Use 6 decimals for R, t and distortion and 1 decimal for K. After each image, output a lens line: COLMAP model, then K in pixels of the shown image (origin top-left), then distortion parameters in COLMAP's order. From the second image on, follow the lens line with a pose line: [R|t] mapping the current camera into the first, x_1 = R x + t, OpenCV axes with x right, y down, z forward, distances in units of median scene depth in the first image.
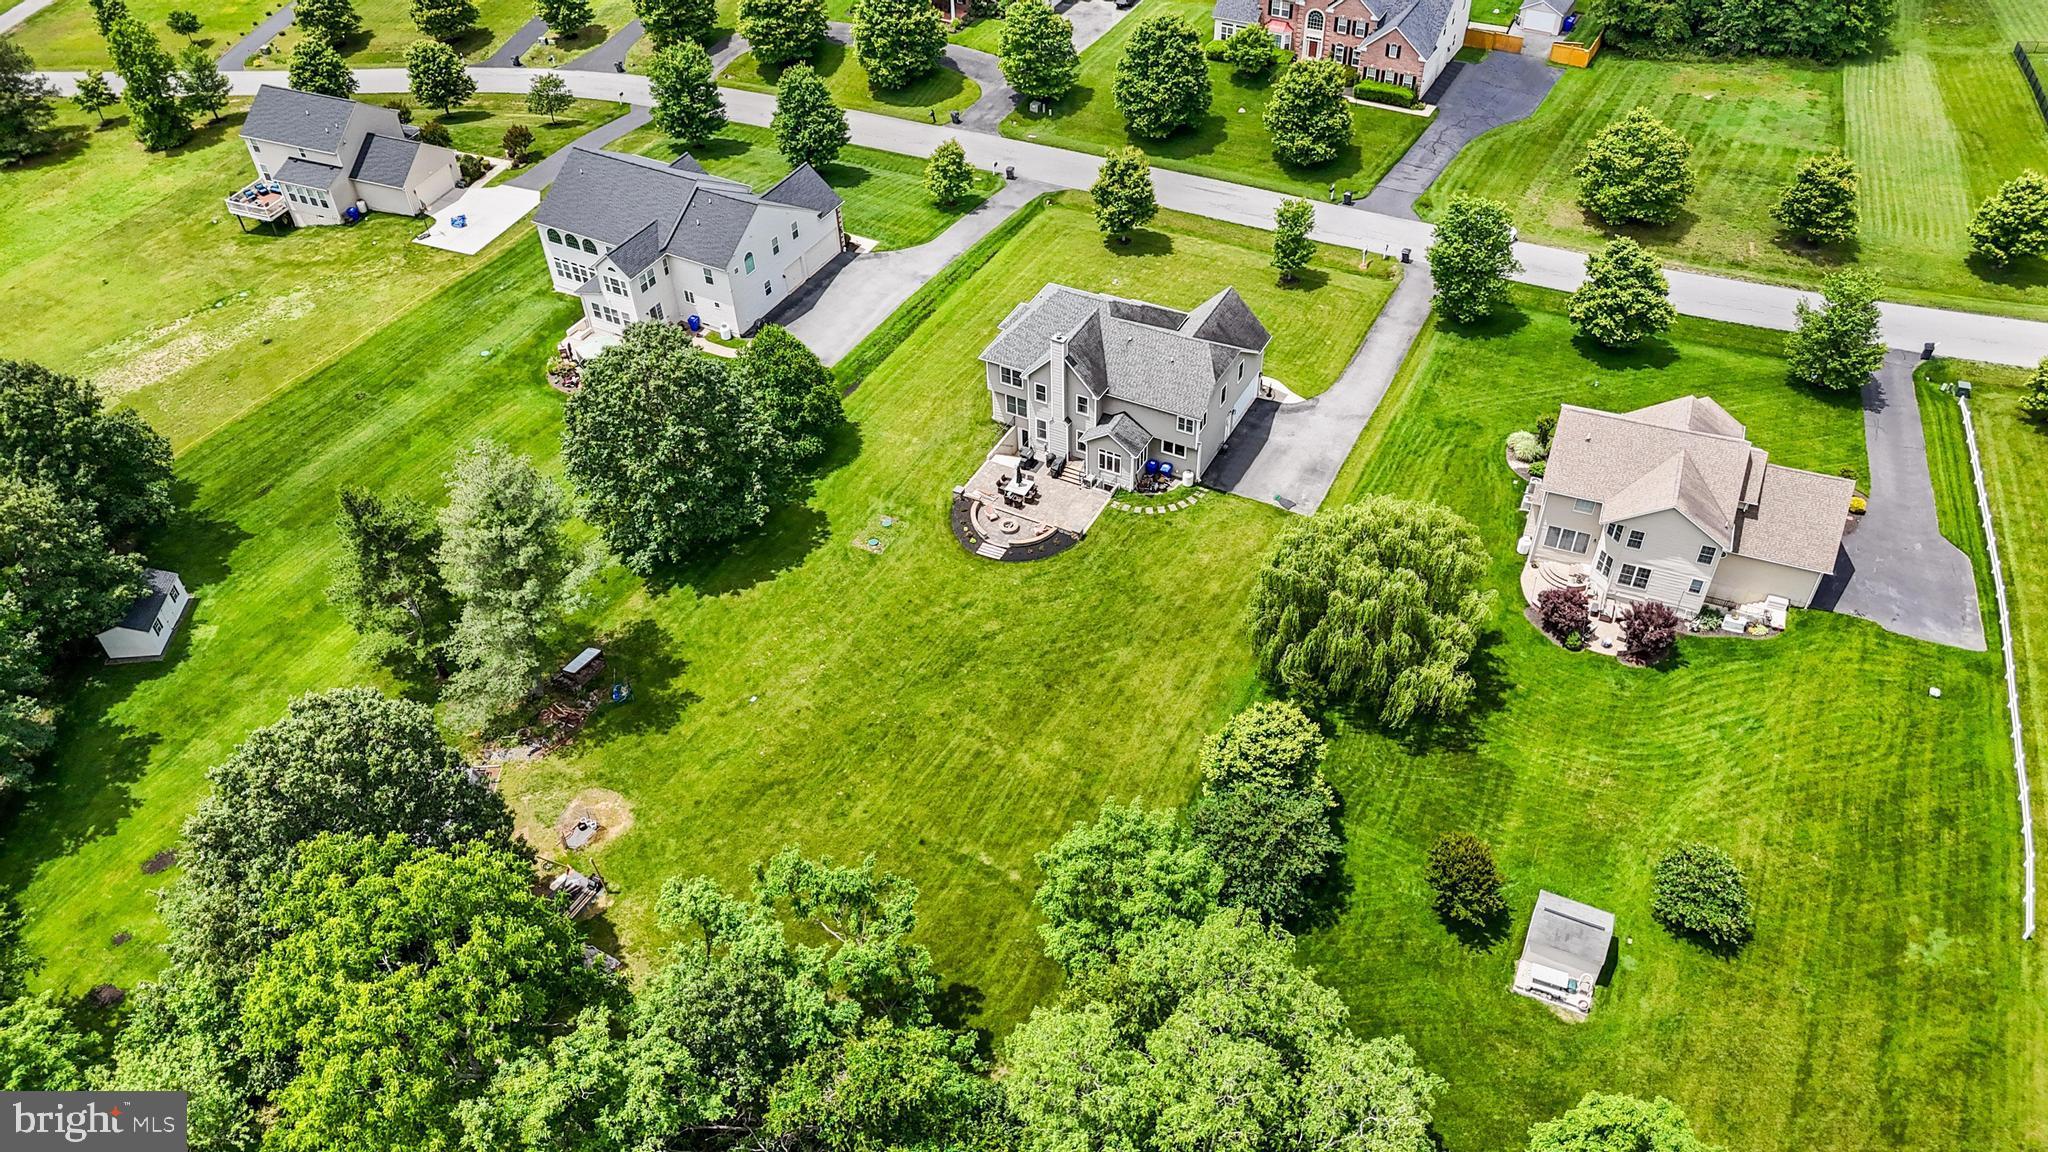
lens RADIAL K [[1502.4, 0, 1030.8], [0, 1502.4, 575.7], [0, 0, 1]] dist [0.048843, -0.037387]
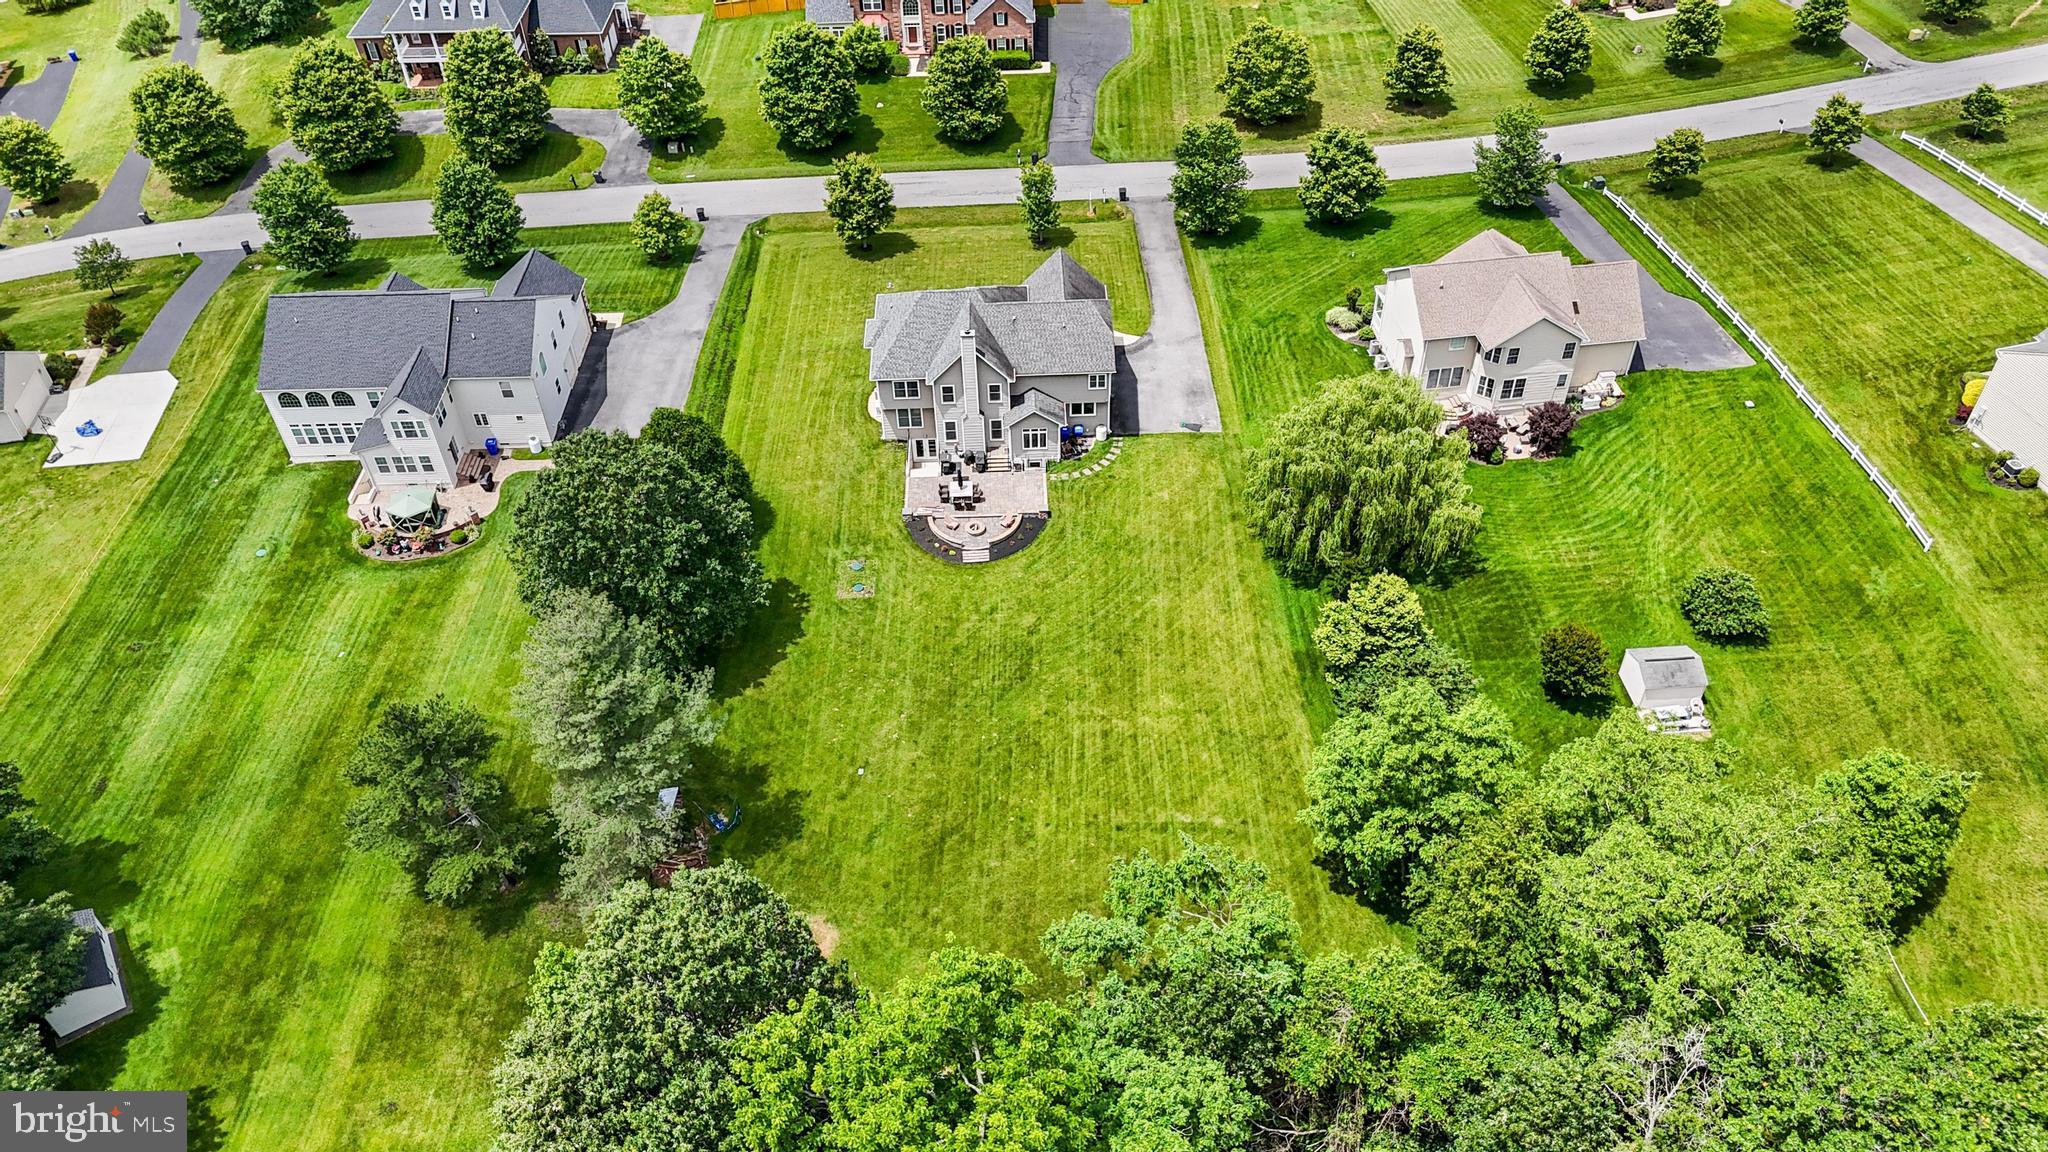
lens RADIAL K [[1502.4, 0, 1030.8], [0, 1502.4, 575.7], [0, 0, 1]] dist [0.048843, -0.037387]
pose [[0.872796, -0.326865, 0.362472, -0.297993], [0.331201, 0.942122, 0.052077, -0.036333], [-0.358515, 0.074599, 0.930539, 0.054113]]
